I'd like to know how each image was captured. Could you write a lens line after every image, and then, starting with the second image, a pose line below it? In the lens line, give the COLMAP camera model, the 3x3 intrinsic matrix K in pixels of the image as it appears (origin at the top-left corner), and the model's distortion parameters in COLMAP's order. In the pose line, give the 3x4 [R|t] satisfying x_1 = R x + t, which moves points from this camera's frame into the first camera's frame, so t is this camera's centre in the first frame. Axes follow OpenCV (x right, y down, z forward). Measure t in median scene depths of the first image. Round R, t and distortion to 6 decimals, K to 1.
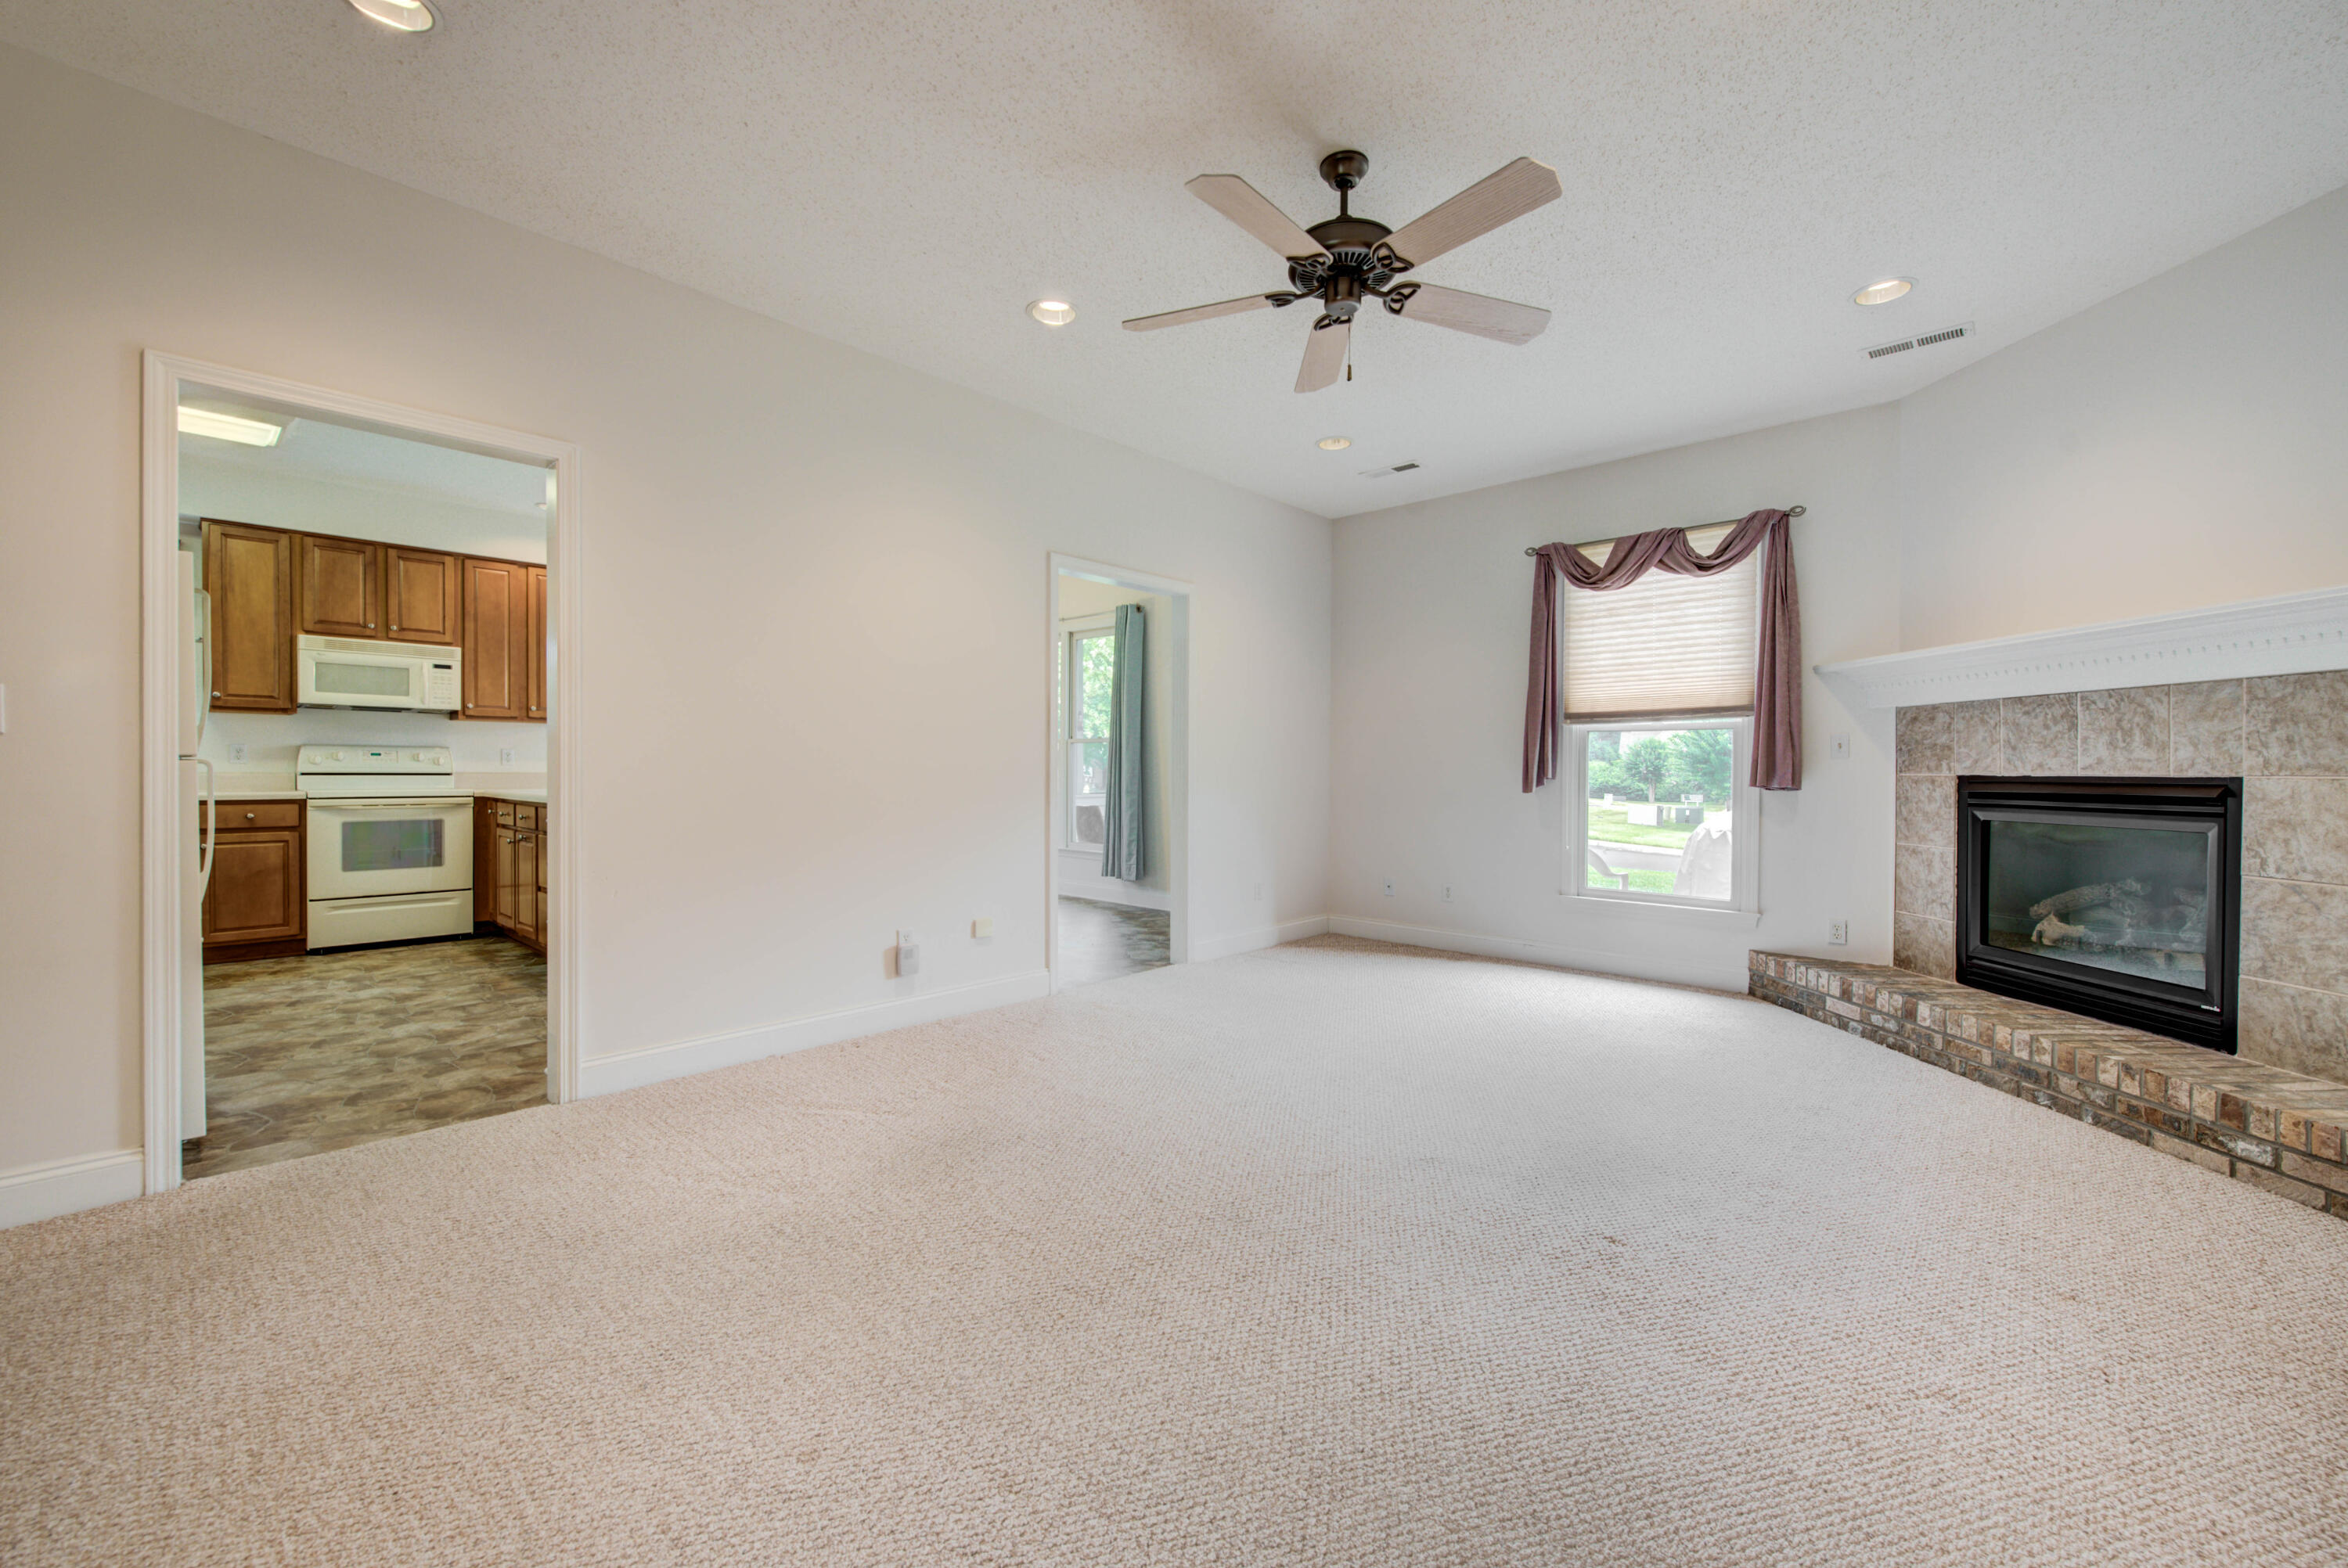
lens RADIAL K [[938.0, 0, 1186.0], [0, 938.0, 780.3], [0, 0, 1]] dist [-0.000315, -0.000738]
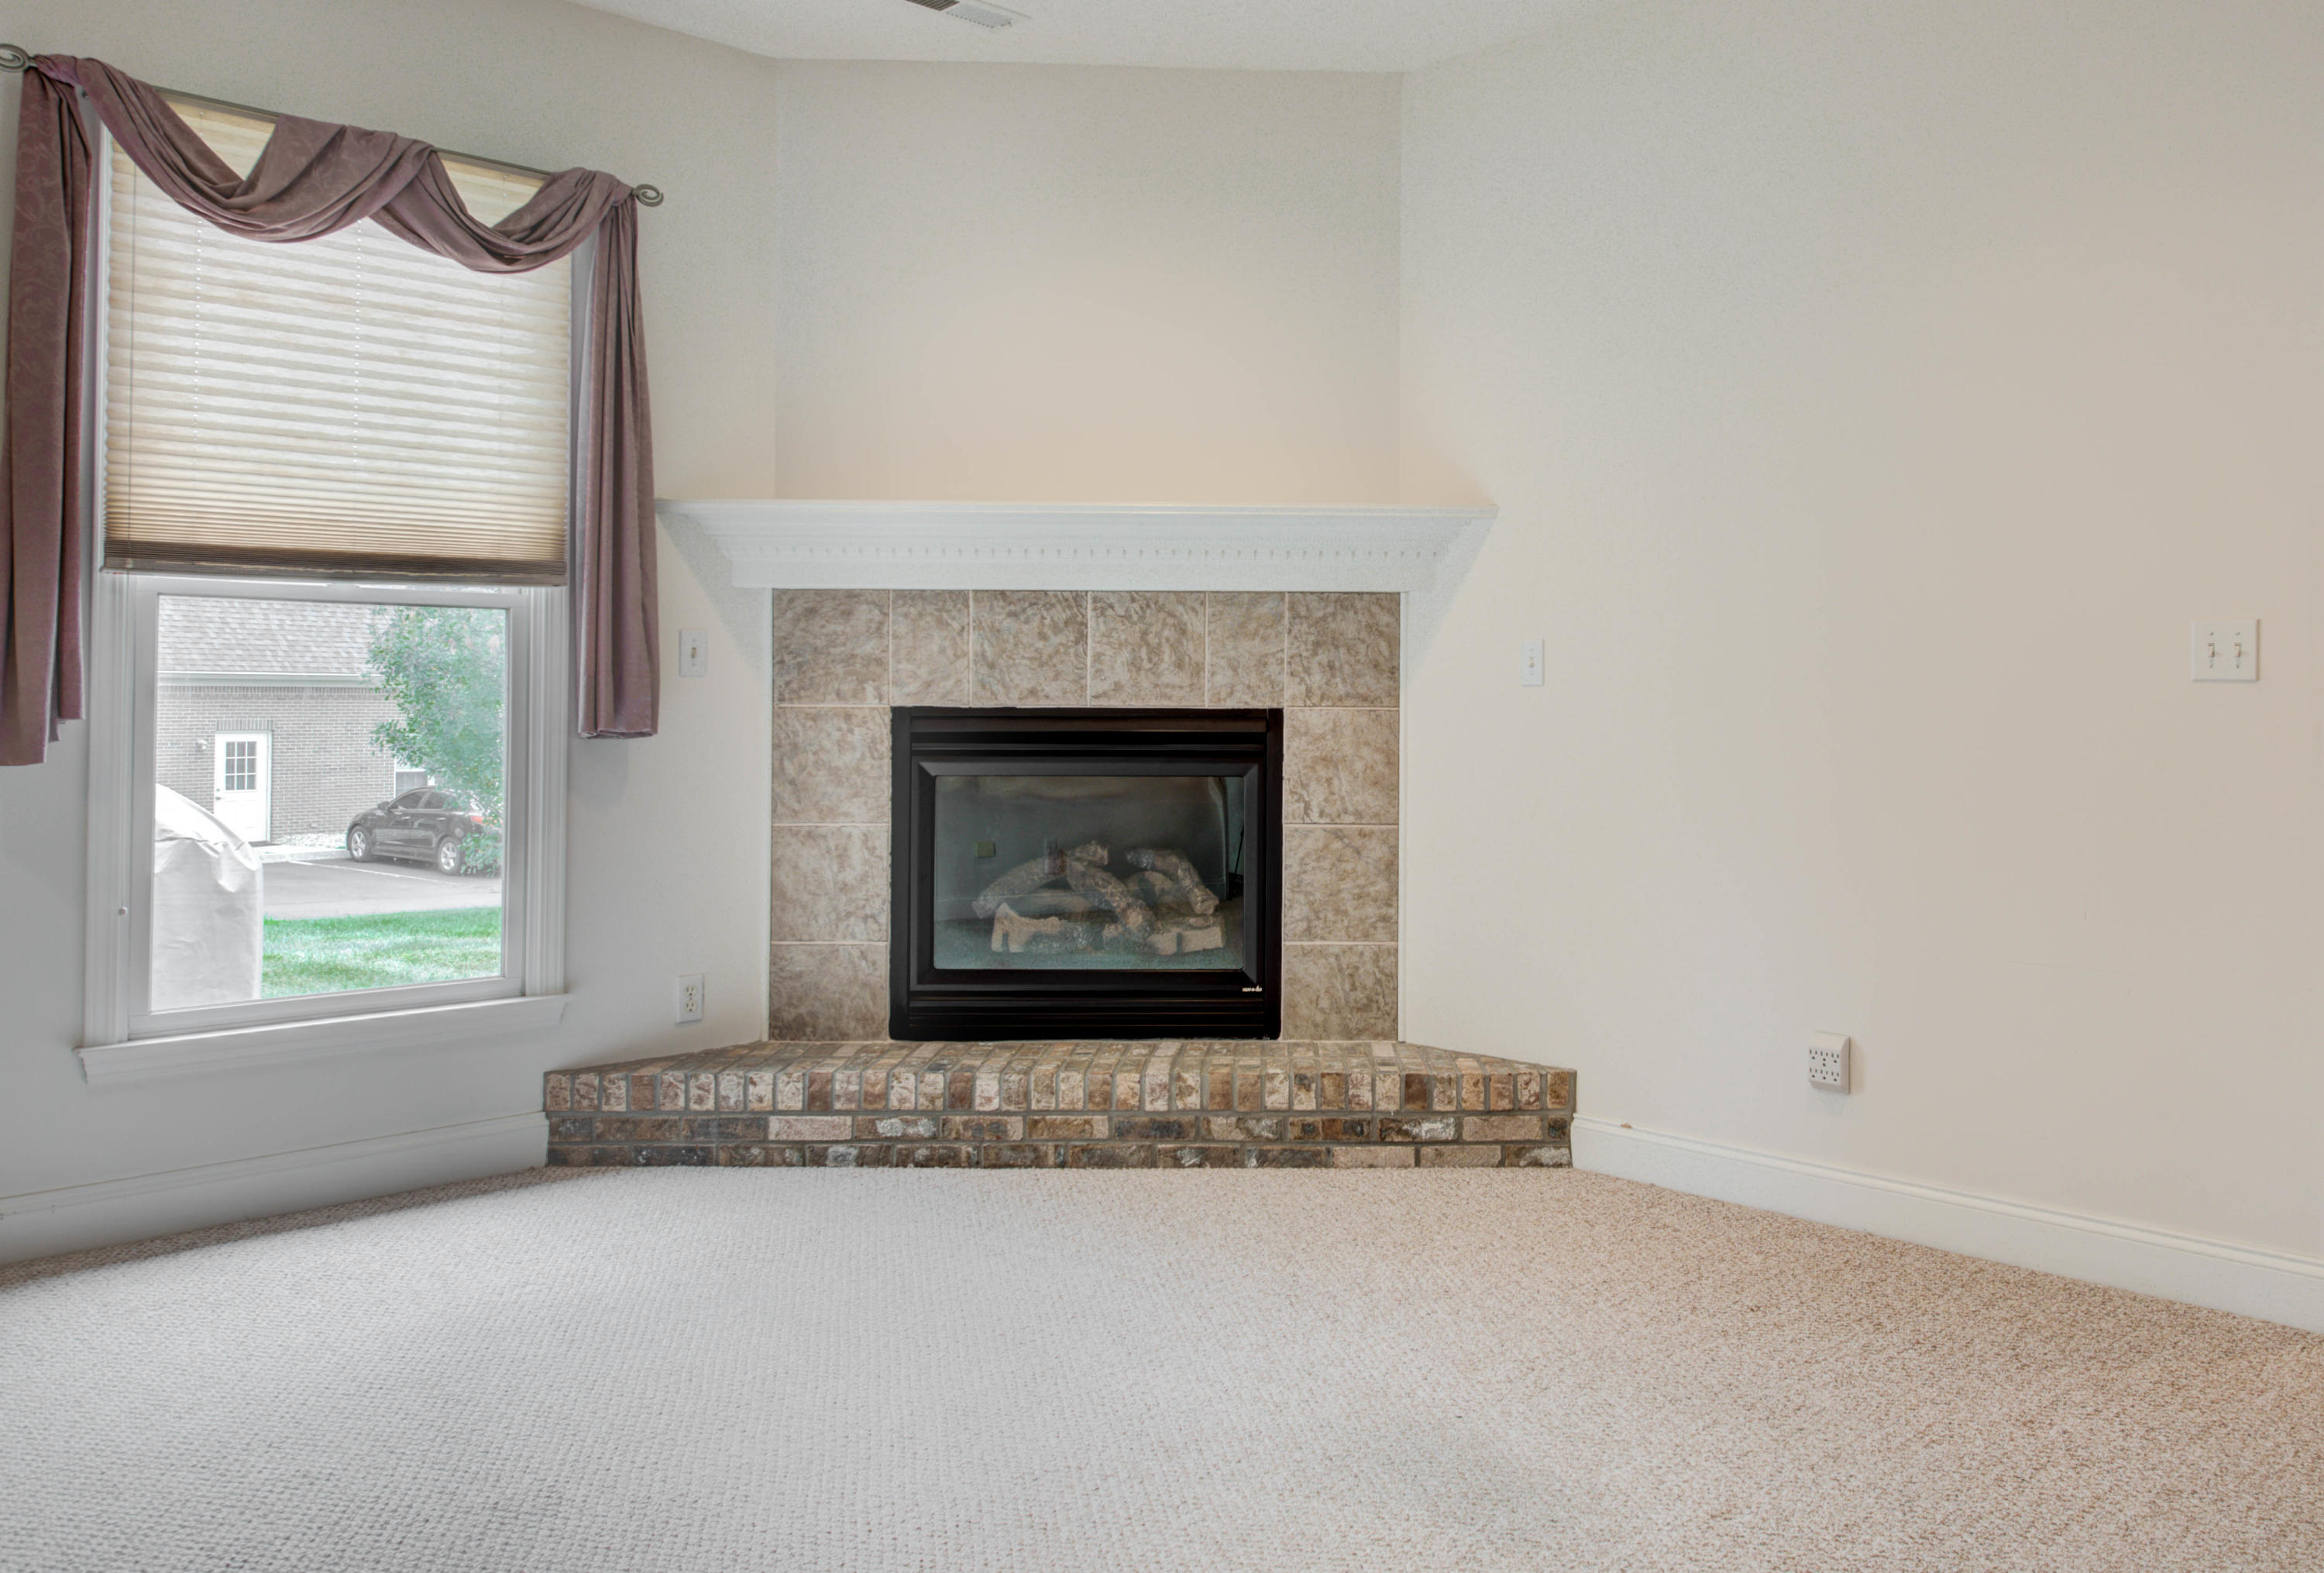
lens RADIAL K [[1832.3, 0, 1353.8], [0, 1832.3, 669.1], [0, 0, 1]] dist [0.001961, 0.003482]
pose [[0.013072, 0.010518, 0.999859, -0.445610], [0.006154, 0.999925, -0.010599, -0.017354], [-0.999896, 0.006291, 0.013006, 0.767758]]
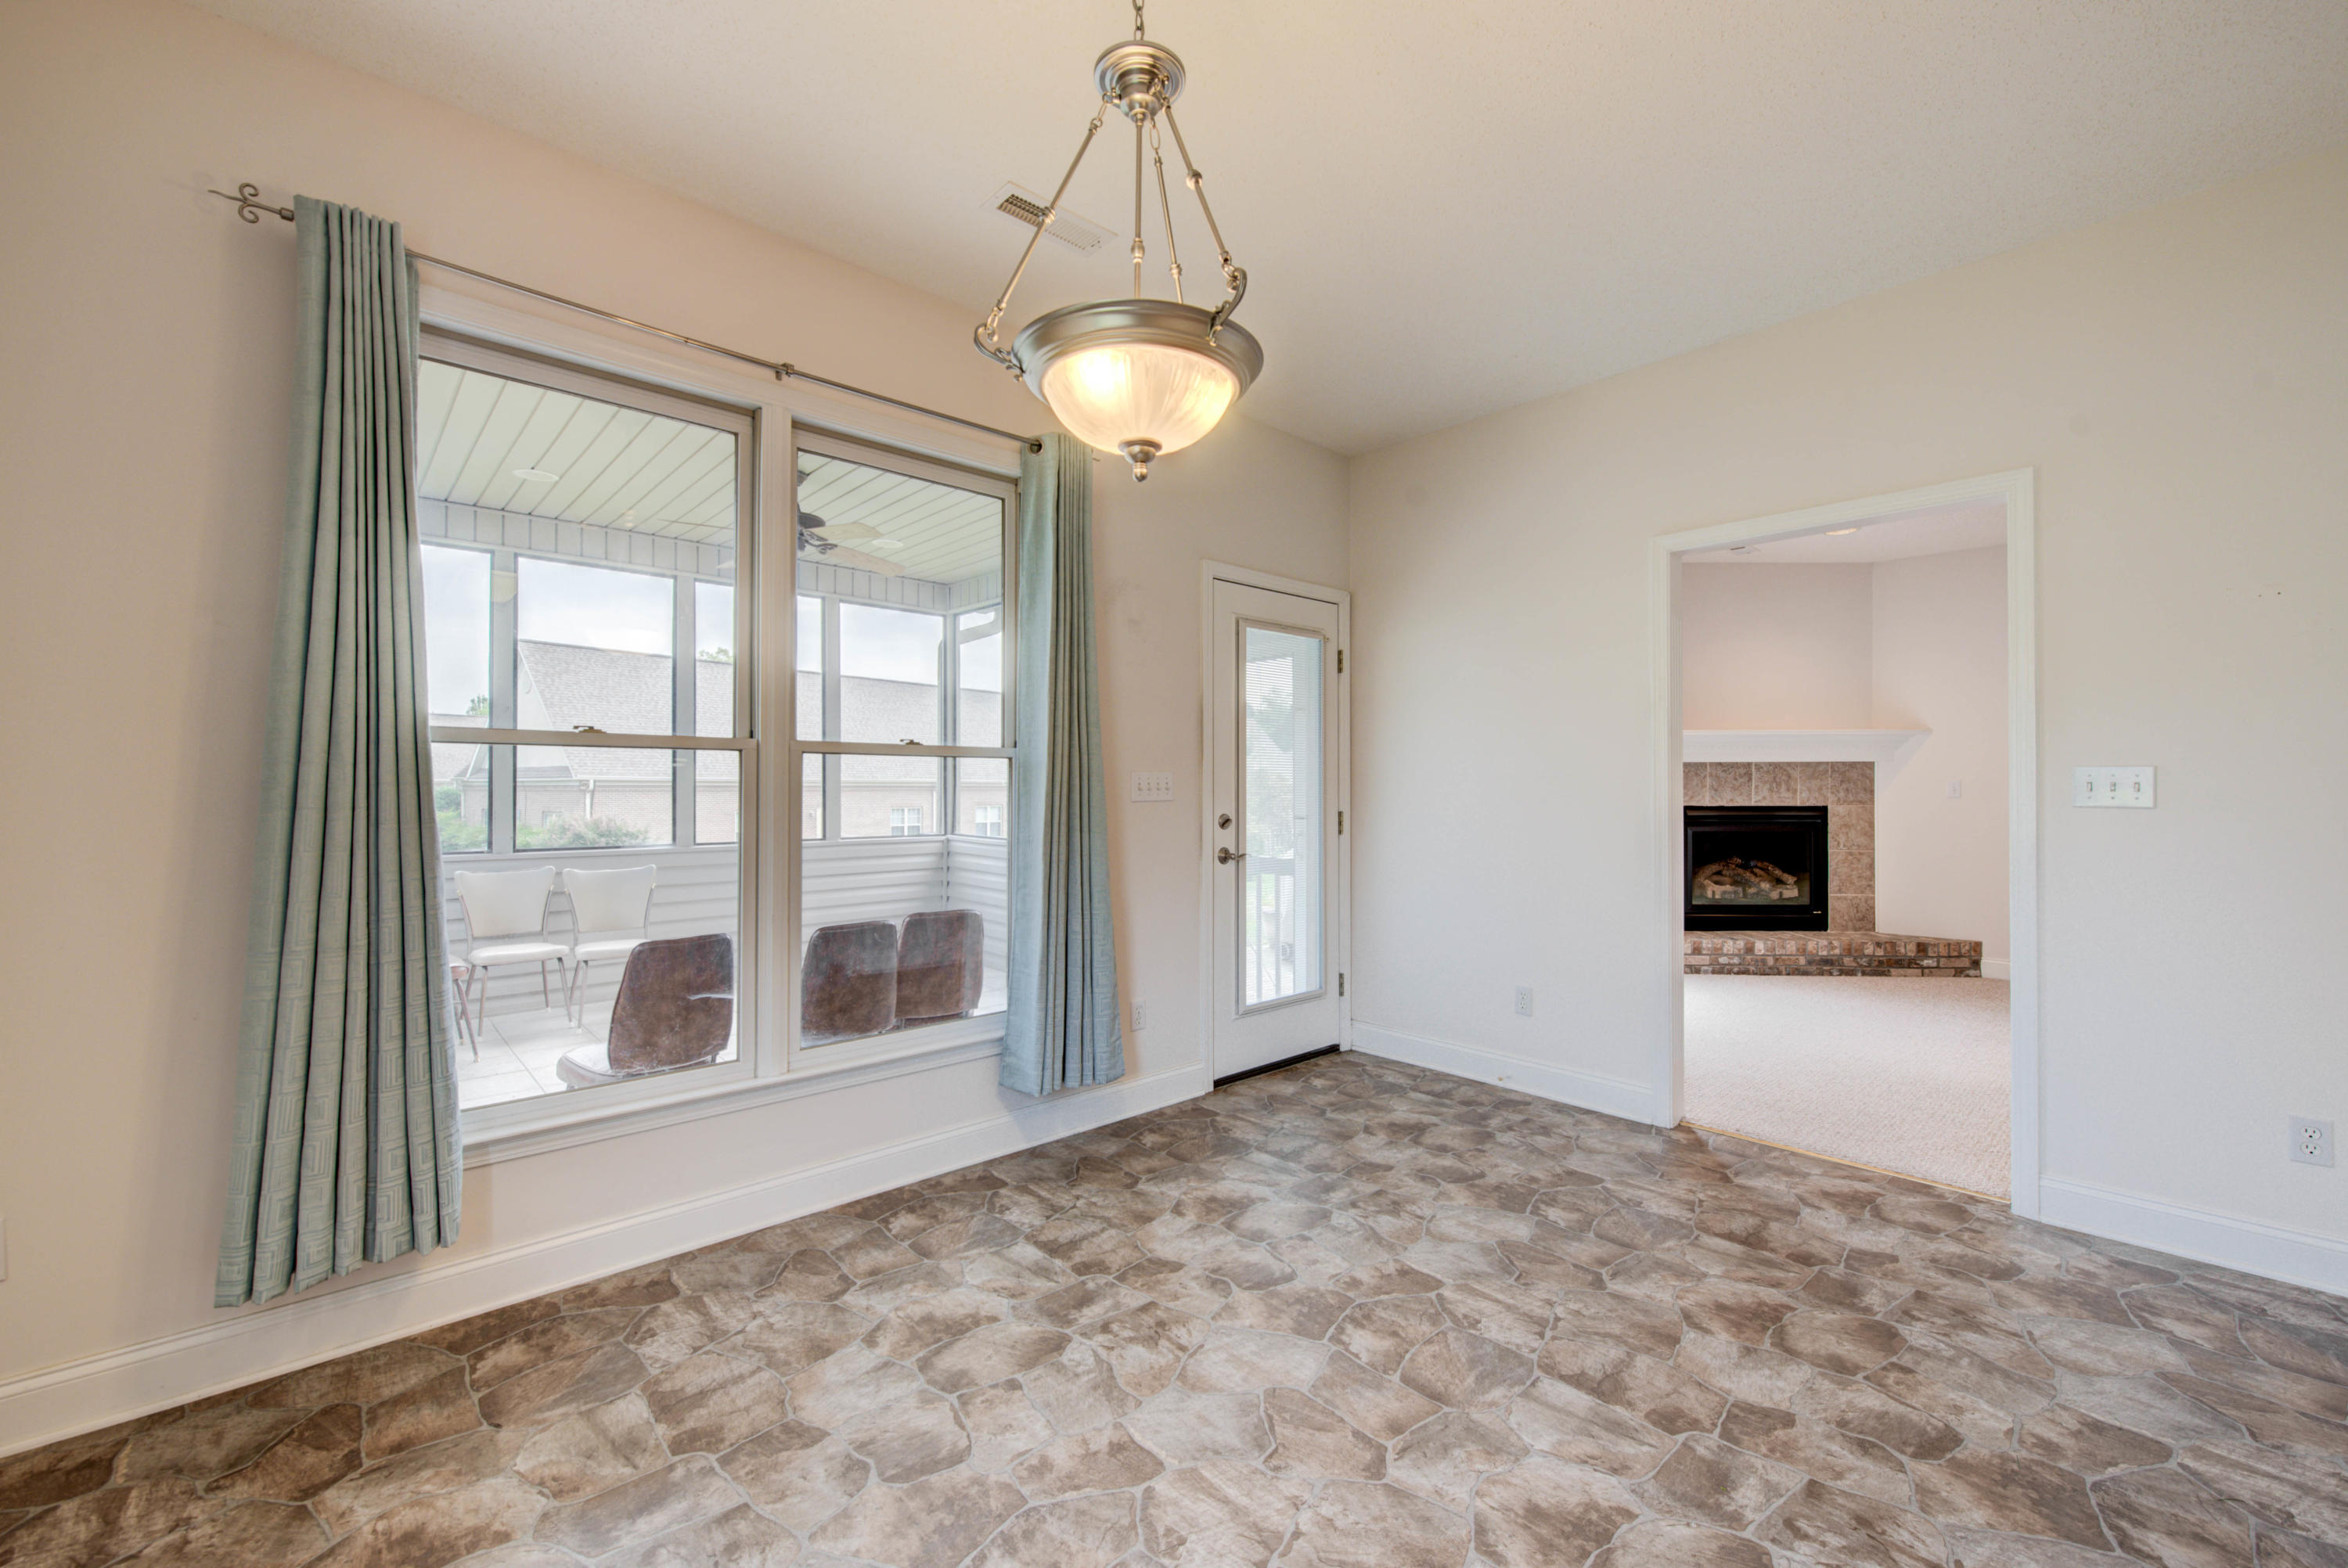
lens RADIAL K [[938.0, 0, 1186.0], [0, 938.0, 780.3], [0, 0, 1]] dist [-0.000315, -0.000738]
pose [[0.083881, 0.001763, 0.996474, -1.033095], [0.011134, 0.999934, -0.002706, -0.063078], [-0.996414, 0.011322, 0.083856, 1.963275]]
